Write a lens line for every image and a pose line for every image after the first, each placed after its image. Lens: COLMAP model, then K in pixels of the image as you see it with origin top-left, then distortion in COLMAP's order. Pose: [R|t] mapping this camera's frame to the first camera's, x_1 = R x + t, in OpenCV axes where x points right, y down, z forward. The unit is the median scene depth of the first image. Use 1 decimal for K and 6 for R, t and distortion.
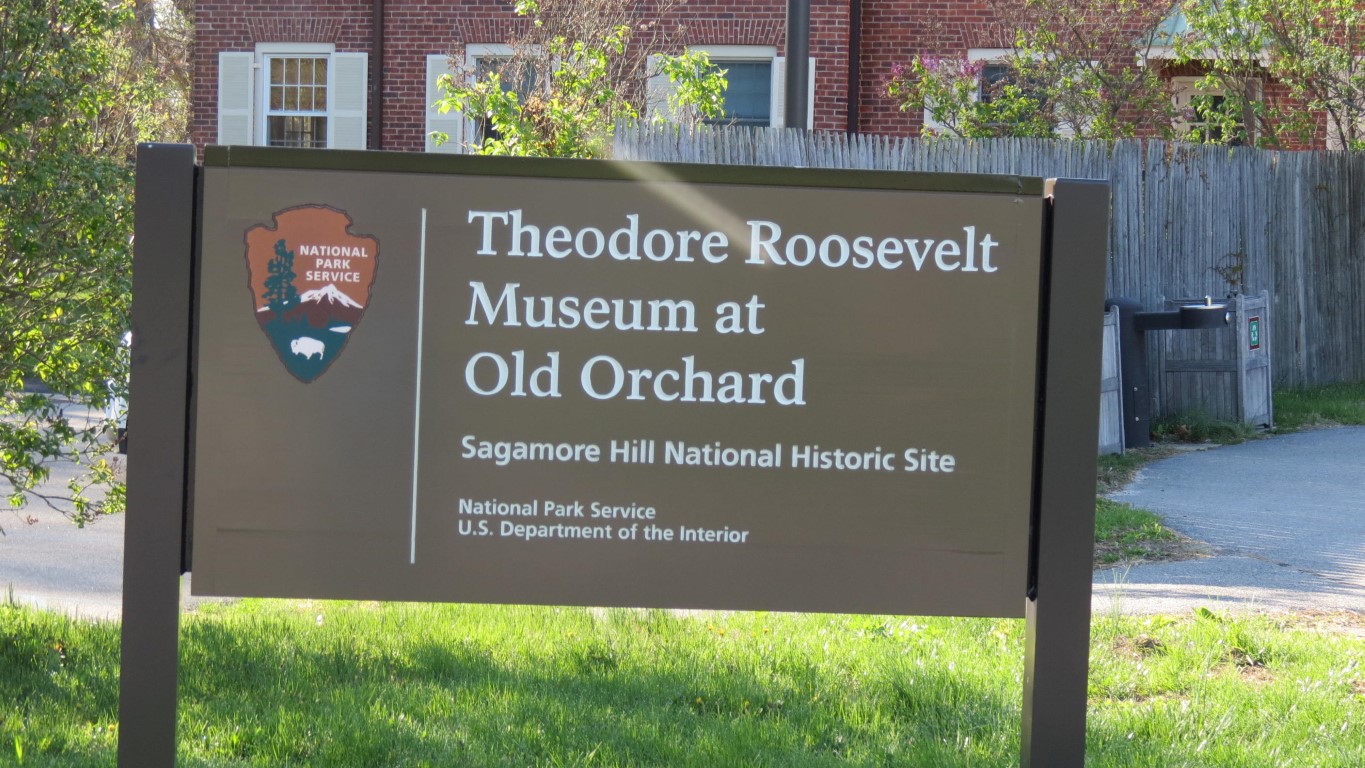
lens RADIAL K [[4113.7, 0, 682.5], [0, 4113.7, 384.0], [0, 0, 1]] dist [0.089432, 0.000000]
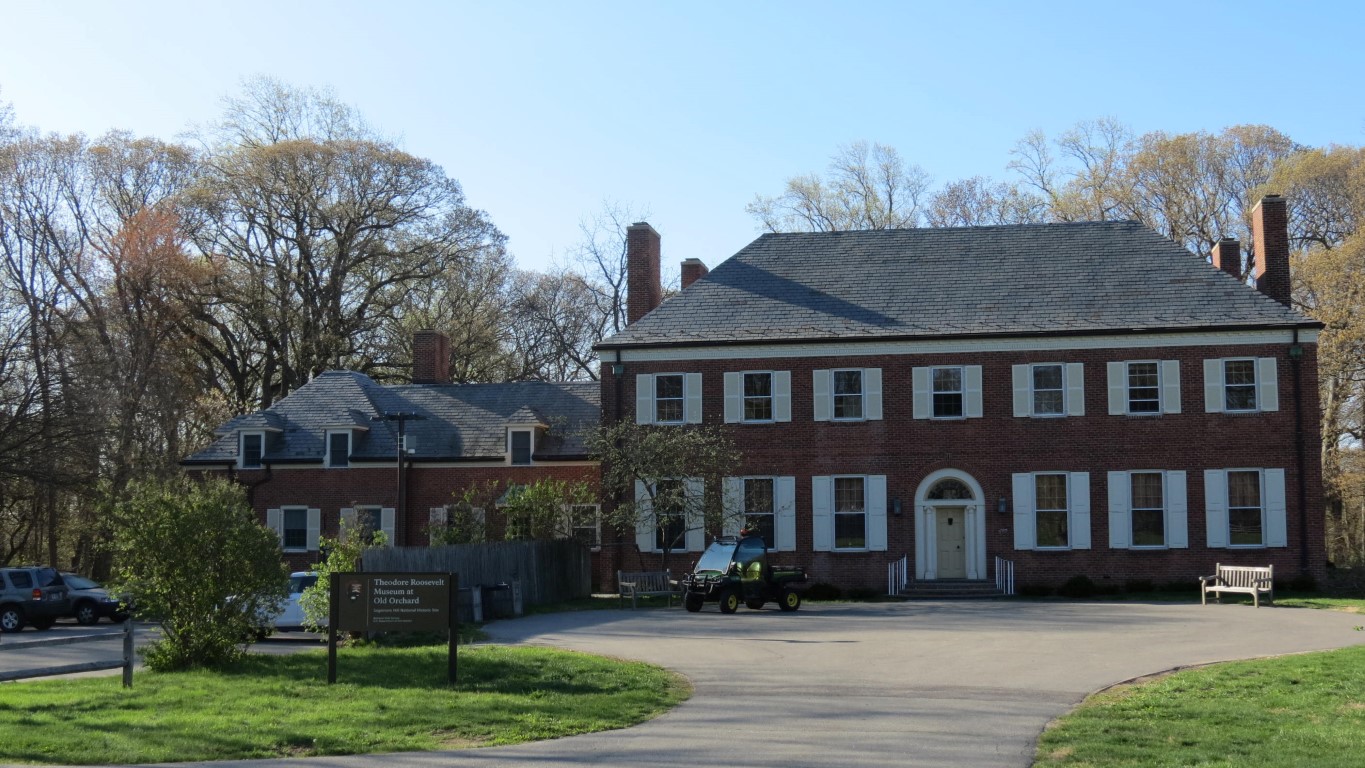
lens RADIAL K [[1709.0, 0, 683.7], [0, 1709.0, 382.0], [0, 0, 1]] dist [-0.031257, 0.000000]
pose [[0.978392, -0.010528, 0.206490, -0.138227], [0.038137, 0.990756, -0.130186, 0.029065], [-0.203210, 0.135247, 0.969749, -2.207863]]
